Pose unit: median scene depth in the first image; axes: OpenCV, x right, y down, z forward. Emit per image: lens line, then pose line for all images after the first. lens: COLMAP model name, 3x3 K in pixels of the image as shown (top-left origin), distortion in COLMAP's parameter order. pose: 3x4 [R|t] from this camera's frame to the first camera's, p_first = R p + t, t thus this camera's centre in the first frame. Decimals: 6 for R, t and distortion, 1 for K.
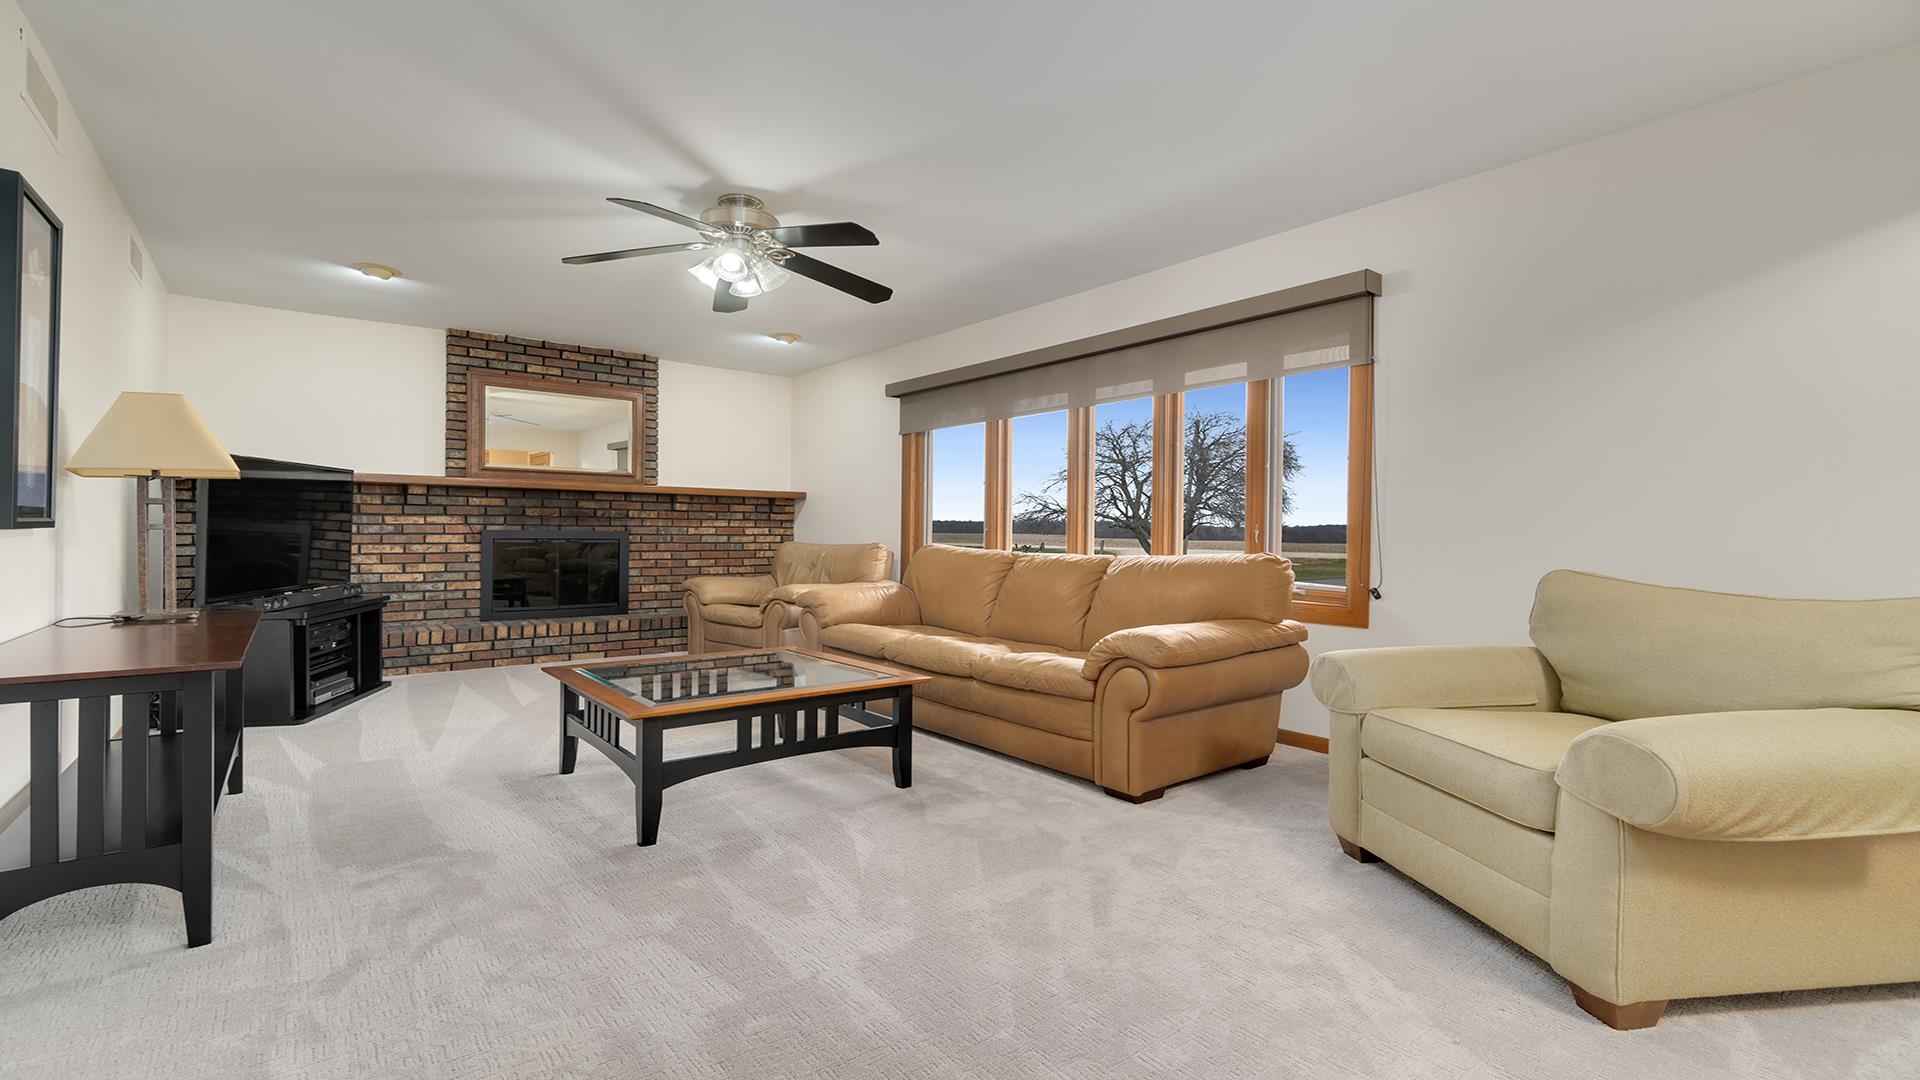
lens RADIAL K [[839.6, 0, 951.6], [0, 839.6, 543.2], [0, 0, 1]] dist [-0.000285, 0.000068]
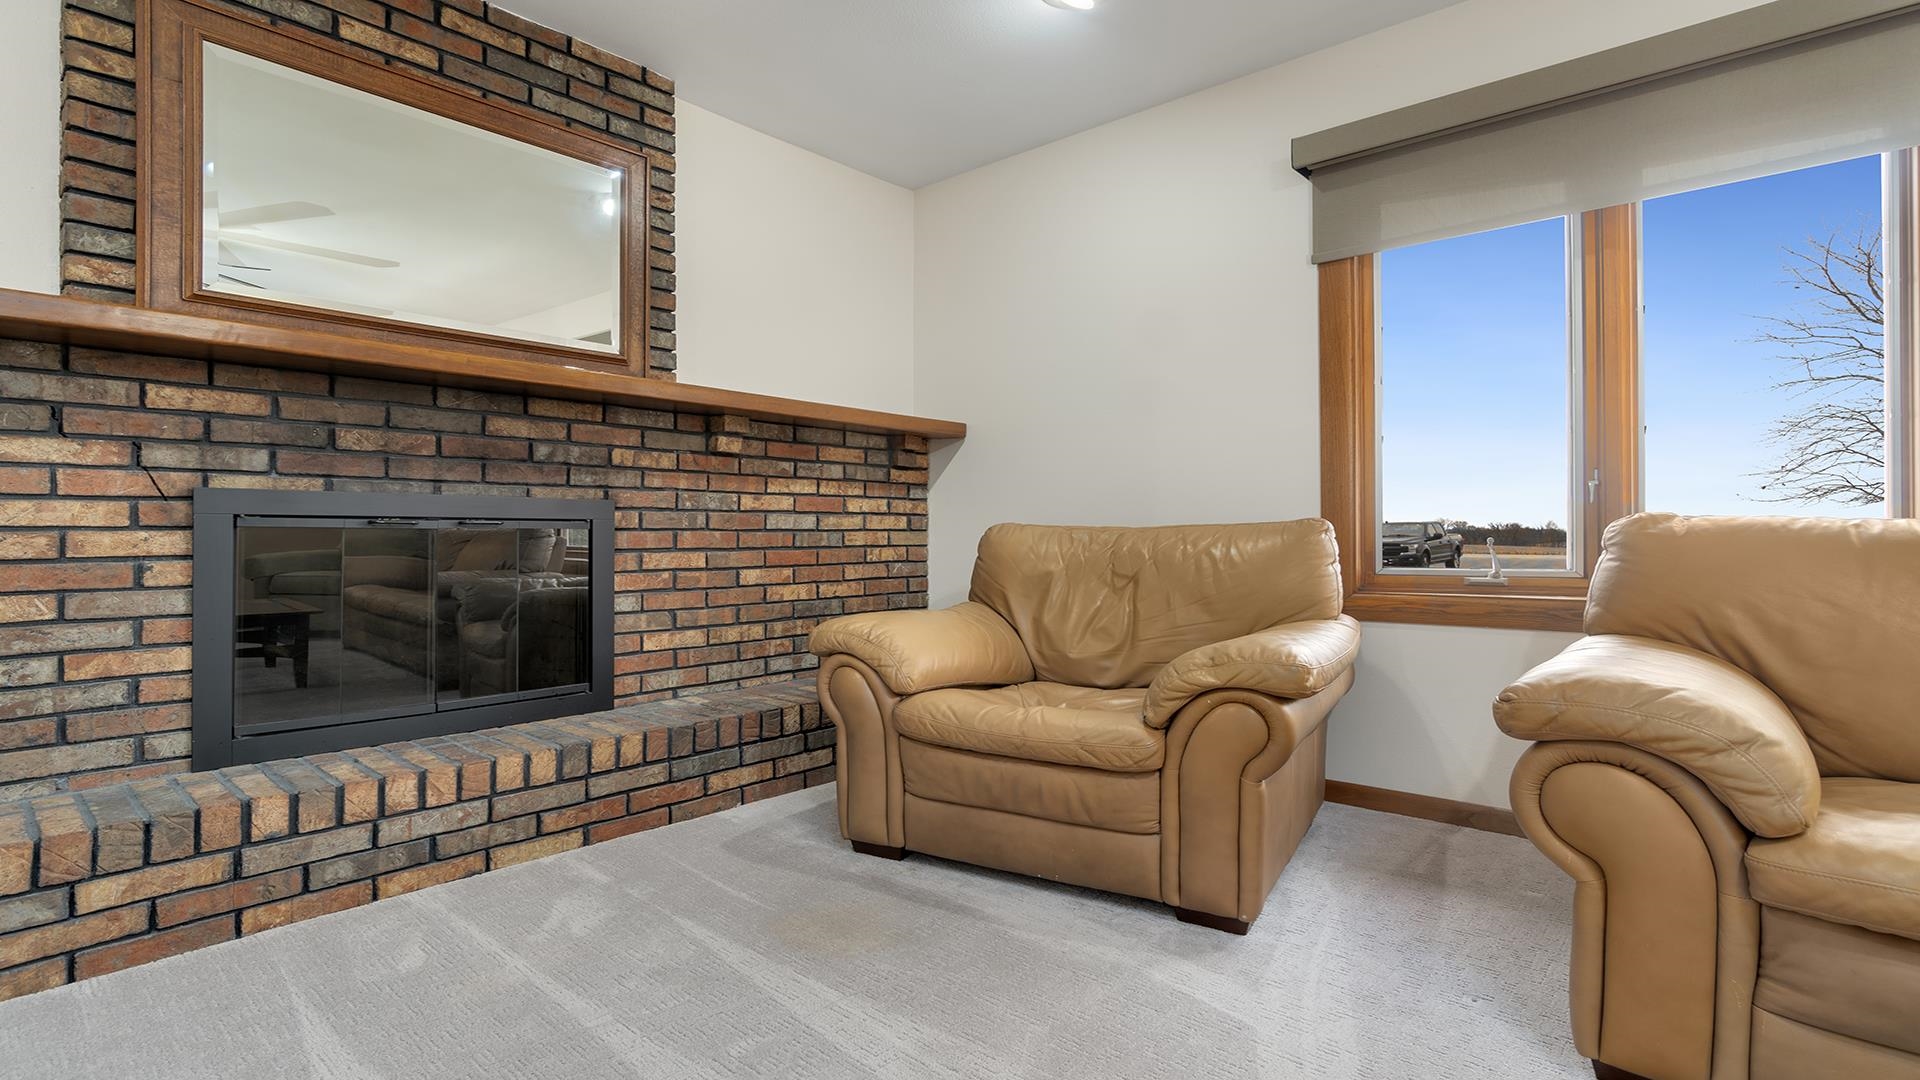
lens RADIAL K [[907.5, 0, 953.2], [0, 907.5, 542.1], [0, 0, 1]] dist [-0.008848, 0.002721]
pose [[0.984658, -0.011585, 0.174109, -0.338703], [0.012435, 0.999915, -0.003796, 0.010401], [-0.174050, 0.005903, 0.984719, 0.618301]]
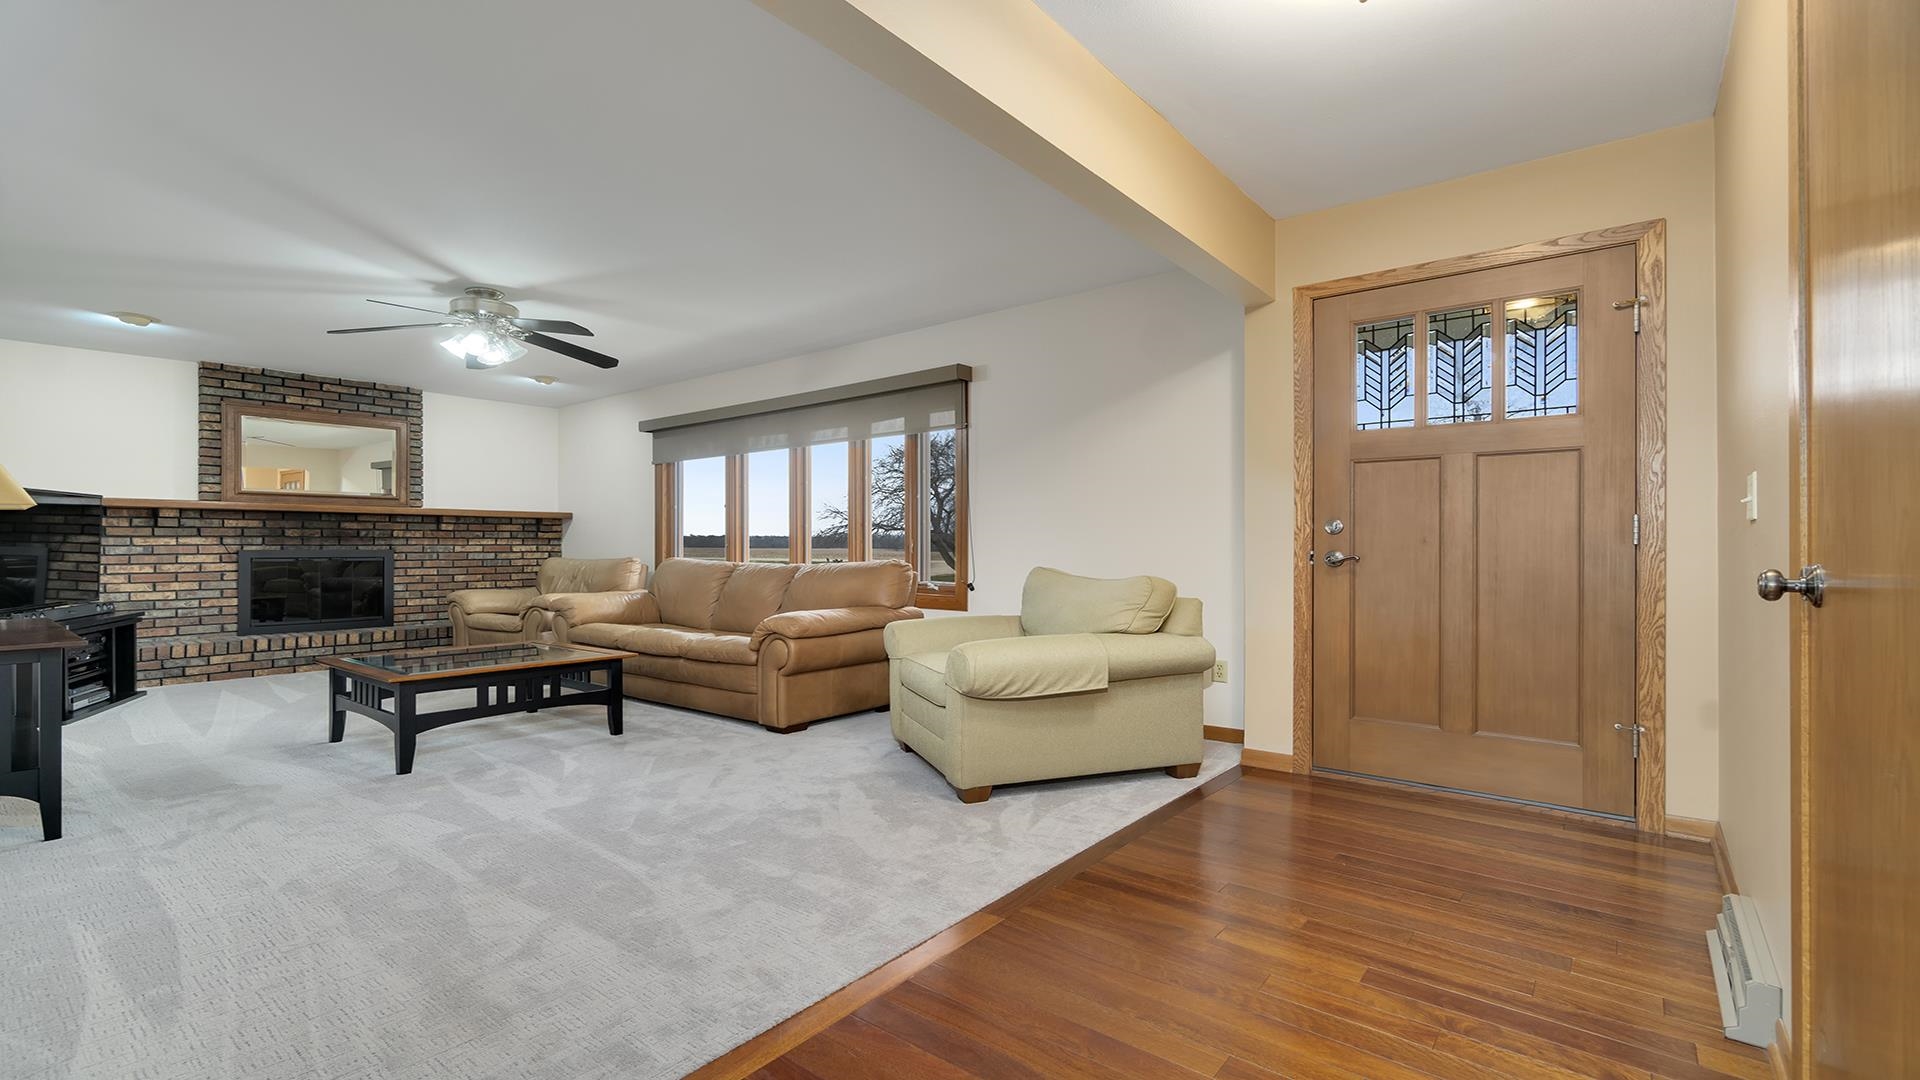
lens RADIAL K [[839.6, 0, 956.4], [0, 839.6, 551.4], [0, 0, 1]] dist [-0.000285, 0.000068]
pose [[0.976135, -0.011506, 0.216859, 0.101845], [0.013078, 0.999898, -0.005817, 0.004137], [-0.216769, 0.008514, 0.976186, -0.244252]]
